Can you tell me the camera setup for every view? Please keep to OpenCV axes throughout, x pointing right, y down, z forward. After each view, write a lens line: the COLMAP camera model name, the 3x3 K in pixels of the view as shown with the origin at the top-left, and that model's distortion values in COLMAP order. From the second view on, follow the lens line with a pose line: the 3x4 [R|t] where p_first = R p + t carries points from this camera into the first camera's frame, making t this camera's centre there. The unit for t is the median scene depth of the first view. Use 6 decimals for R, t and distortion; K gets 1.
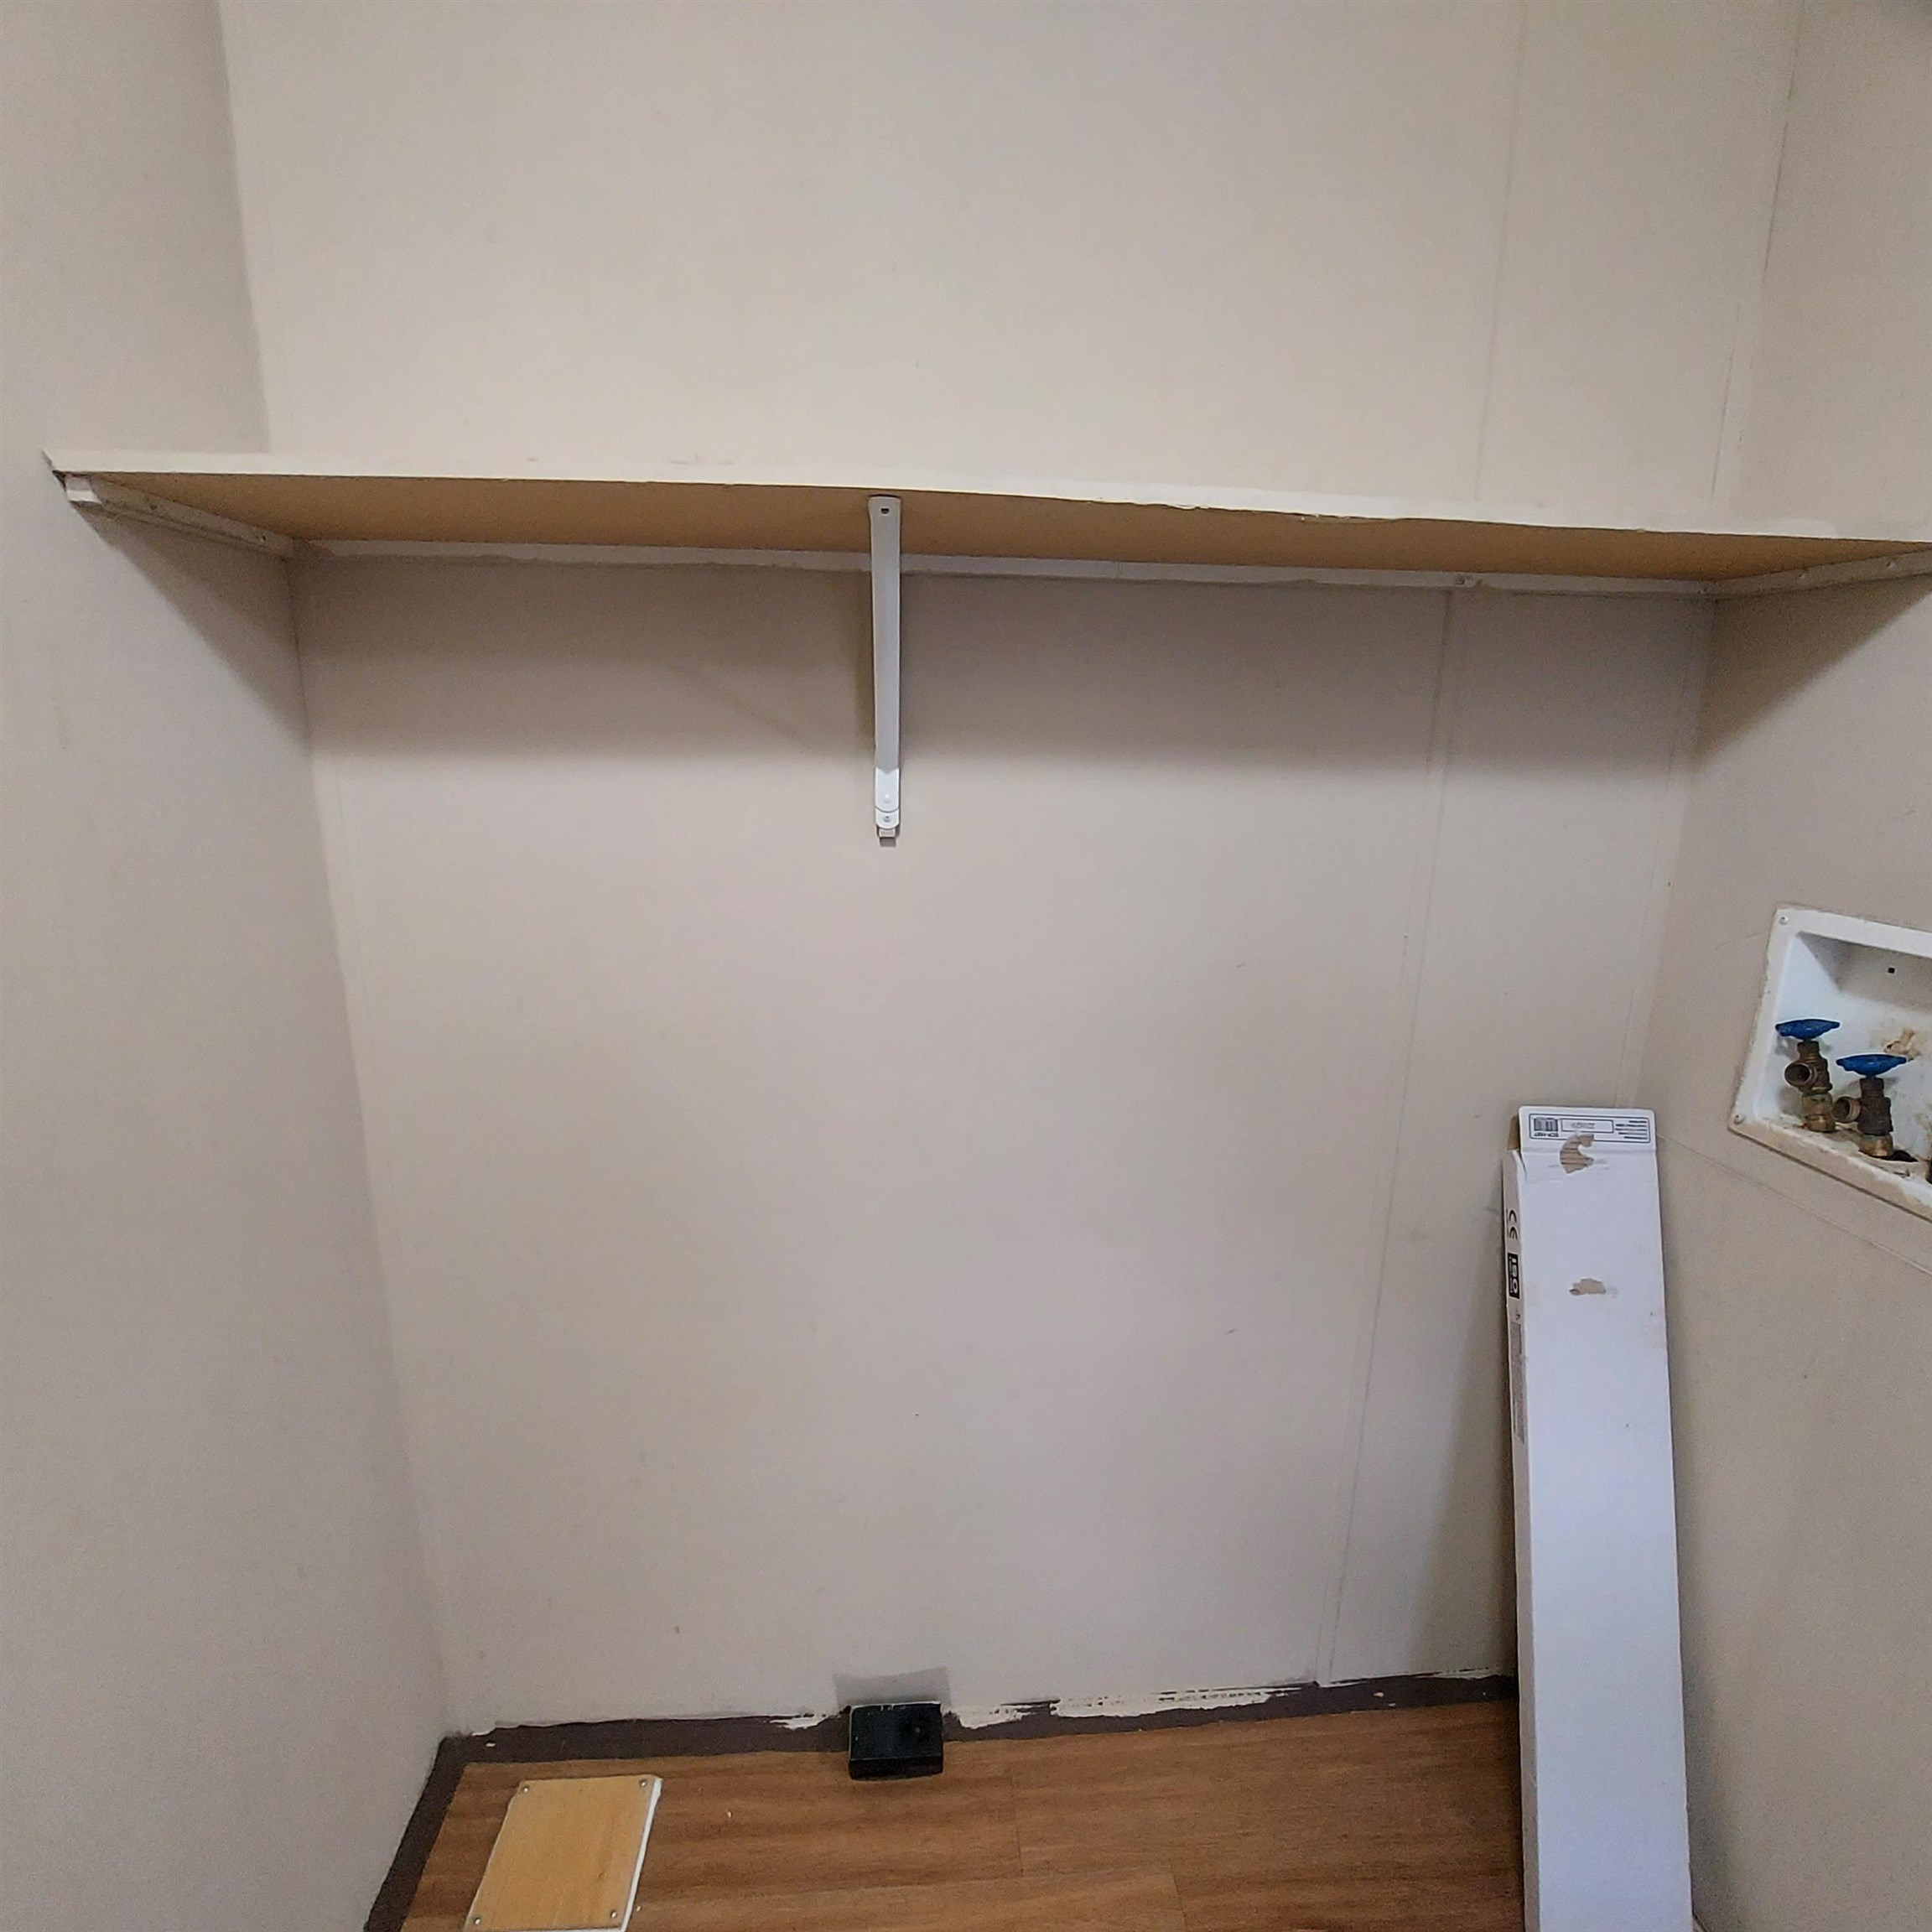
lens RADIAL K [[926.1, 0, 942.6], [0, 926.1, 965.9], [0, 0, 1]] dist [-0.000301, -0.001895]
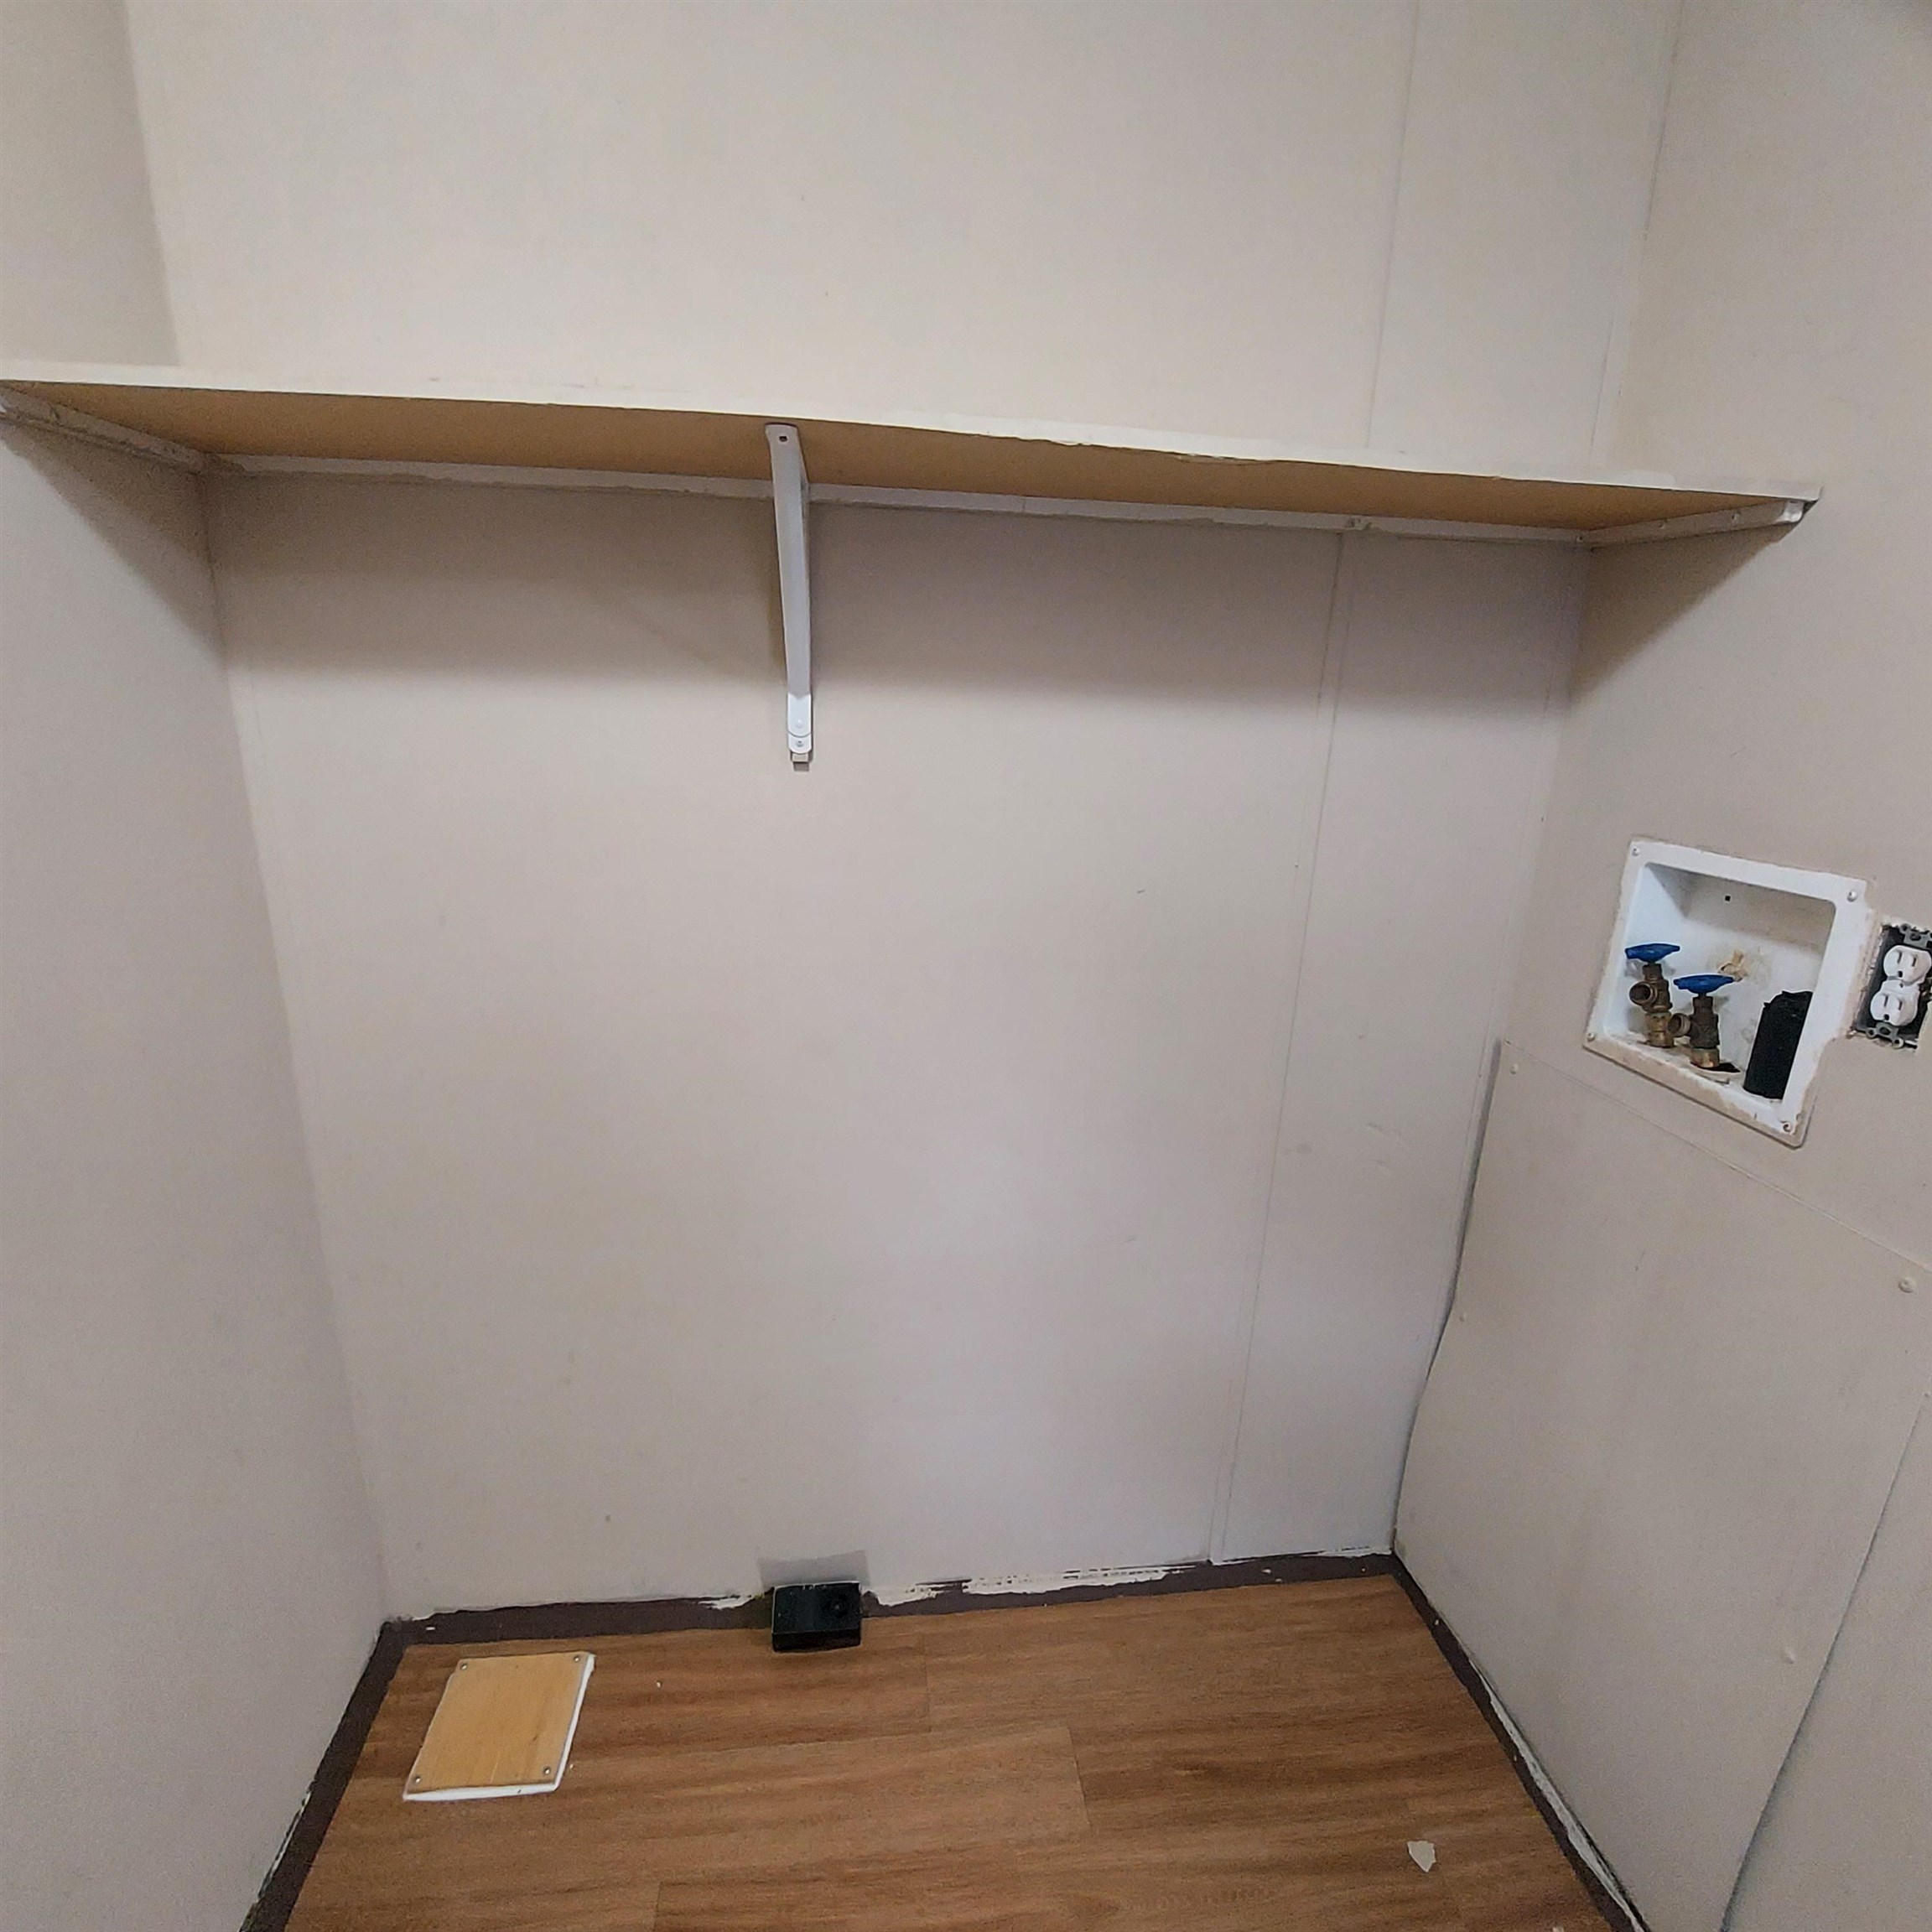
lens RADIAL K [[951.8, 0, 963.1], [0, 951.8, 968.7], [0, 0, 1]] dist [-0.002954, -0.000807]
pose [[0.999239, 0.006752, 0.038424, 0.079178], [-0.008472, 0.998961, 0.044784, 0.041268], [-0.038082, -0.045076, 0.998257, -0.077783]]
